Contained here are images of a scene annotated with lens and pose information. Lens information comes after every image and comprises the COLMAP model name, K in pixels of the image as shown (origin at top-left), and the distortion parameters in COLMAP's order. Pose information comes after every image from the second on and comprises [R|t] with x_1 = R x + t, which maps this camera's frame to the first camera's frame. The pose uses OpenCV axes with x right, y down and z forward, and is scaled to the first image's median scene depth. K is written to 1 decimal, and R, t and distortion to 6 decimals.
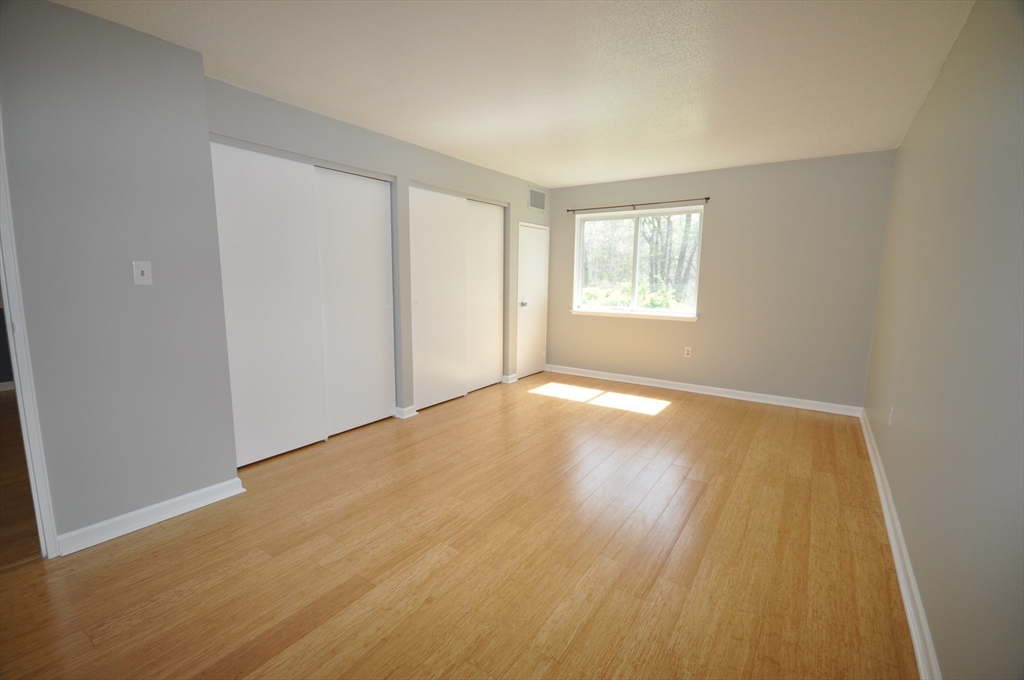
lens RADIAL K [[447.4, 0, 508.9], [0, 447.4, 341.3], [0, 0, 1]] dist [0.006806, -0.010261]
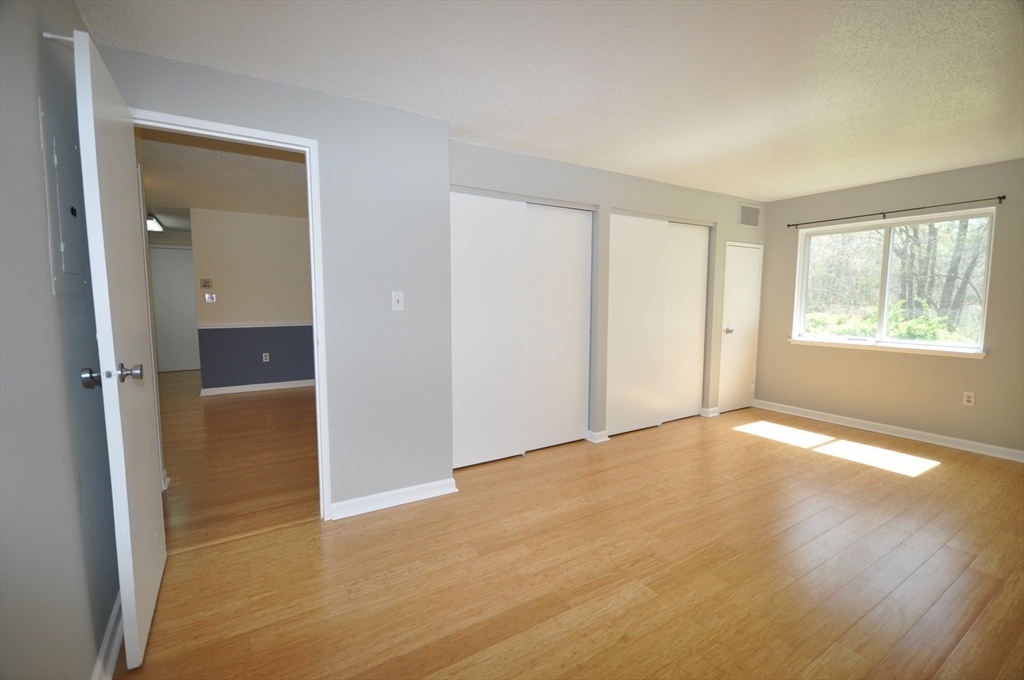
lens RADIAL K [[447.4, 0, 507.9], [0, 447.4, 340.1], [0, 0, 1]] dist [0.006806, -0.010261]
pose [[0.915687, 0.028982, -0.400845, -0.023982], [-0.050823, 0.997740, -0.043960, -0.003164], [0.398665, 0.060625, 0.915091, -0.010646]]
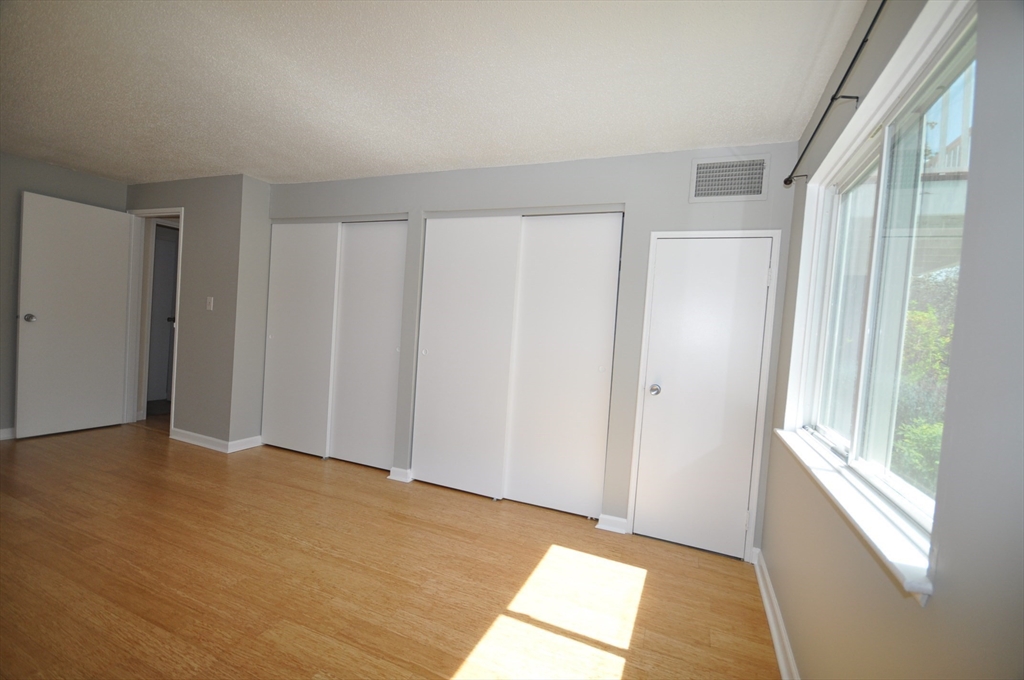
lens RADIAL K [[447.4, 0, 513.2], [0, 447.4, 341.9], [0, 0, 1]] dist [0.006806, -0.010261]
pose [[0.213076, 0.035976, -0.976373, 0.871383], [-0.210105, 0.977629, -0.009830, -0.170946], [0.954177, 0.207236, 0.215868, 1.289558]]
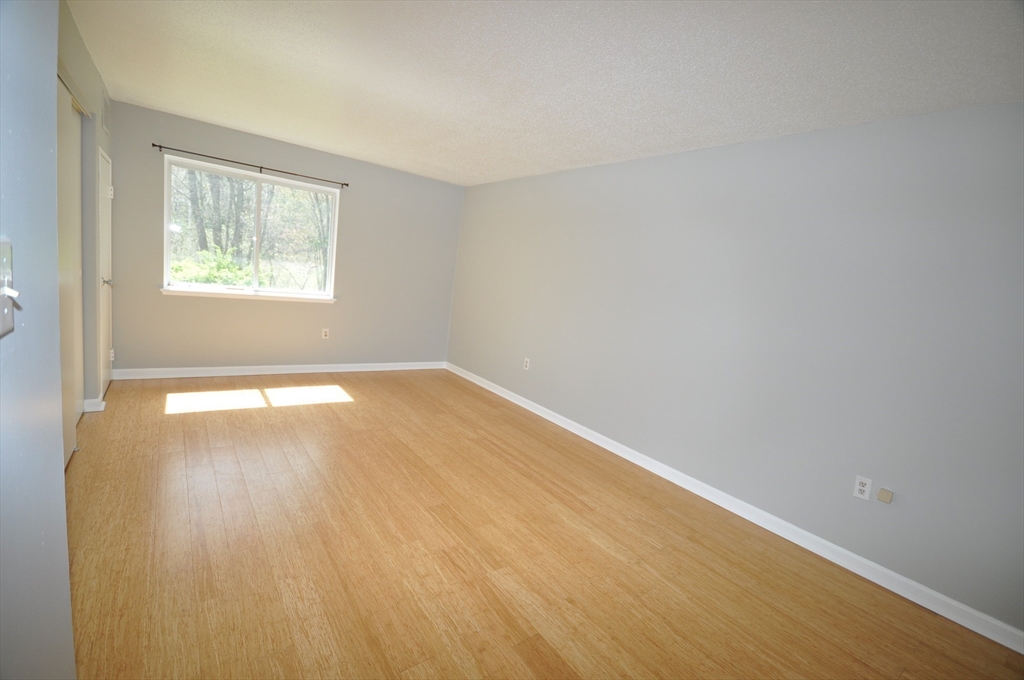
lens RADIAL K [[447.4, 0, 509.3], [0, 447.4, 341.2], [0, 0, 1]] dist [0.006806, -0.010261]
pose [[0.322149, -0.111010, 0.940158, -0.682529], [0.021223, 0.993698, 0.110060, -0.099874], [-0.946451, -0.015503, 0.322475, 0.462612]]
